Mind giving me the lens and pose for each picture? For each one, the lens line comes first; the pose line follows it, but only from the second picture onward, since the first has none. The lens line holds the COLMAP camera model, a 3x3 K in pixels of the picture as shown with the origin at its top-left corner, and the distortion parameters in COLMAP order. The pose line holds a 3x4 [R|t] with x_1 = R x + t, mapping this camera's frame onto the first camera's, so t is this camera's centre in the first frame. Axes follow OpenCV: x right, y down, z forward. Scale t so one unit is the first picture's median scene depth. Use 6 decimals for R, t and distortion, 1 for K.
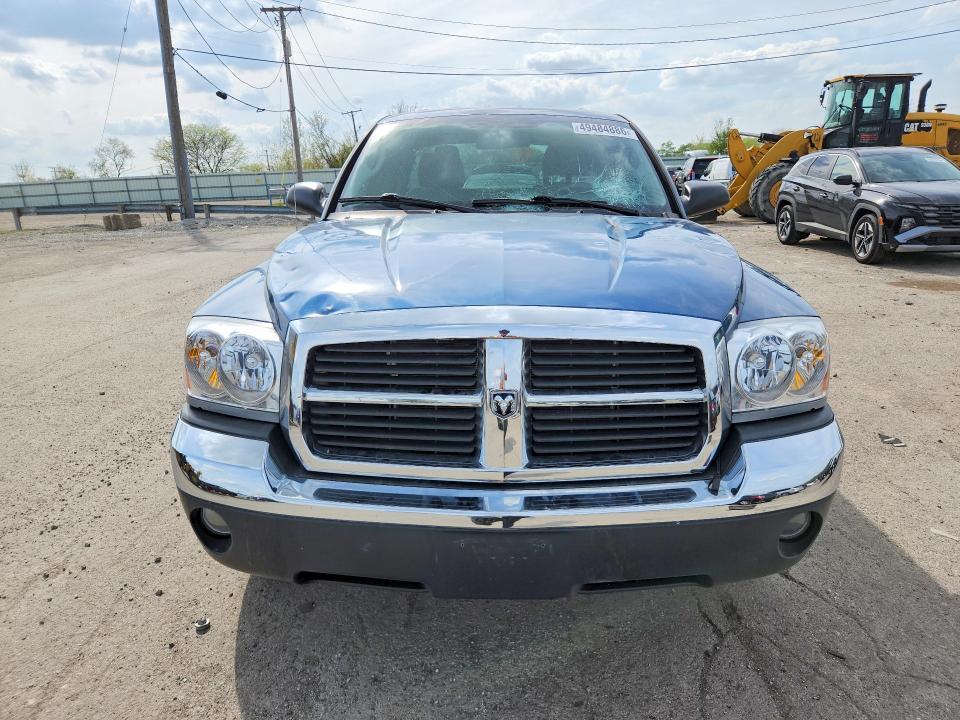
lens RADIAL K [[650.0, 0, 480.0], [0, 650.0, 360.0], [0, 0, 1]] dist [0.001184, -0.007346]
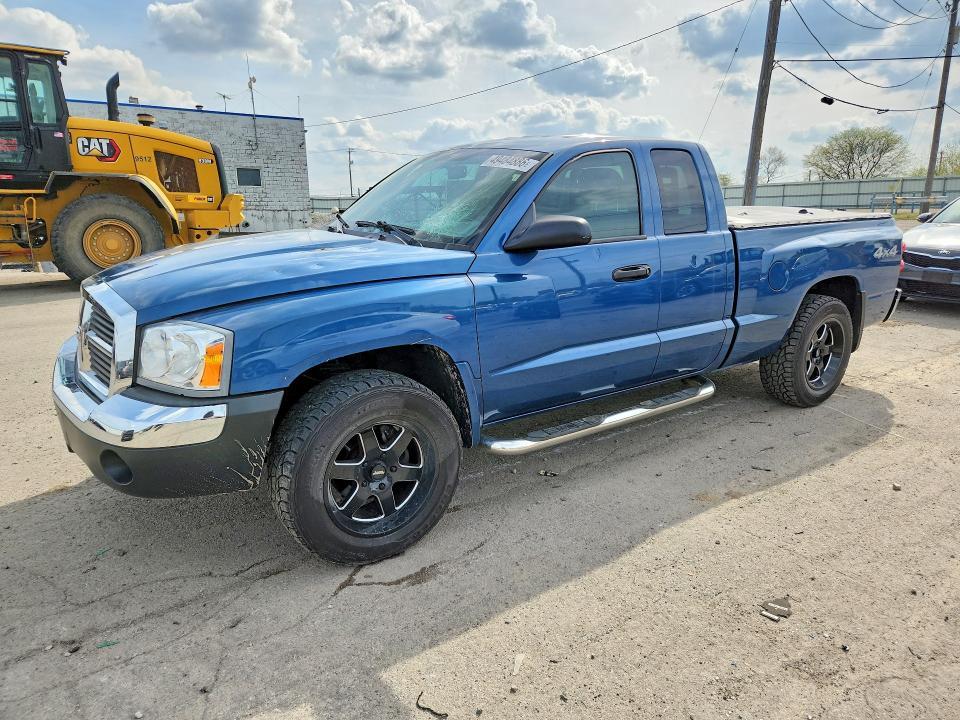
lens RADIAL K [[650.0, 0, 480.0], [0, 650.0, 360.0], [0, 0, 1]] dist [0.001184, -0.007346]
pose [[0.605983, 0.206436, -0.768224, 1.438529], [-0.212649, 0.972633, 0.093624, -0.184552], [0.766528, 0.106627, 0.633298, 0.490240]]
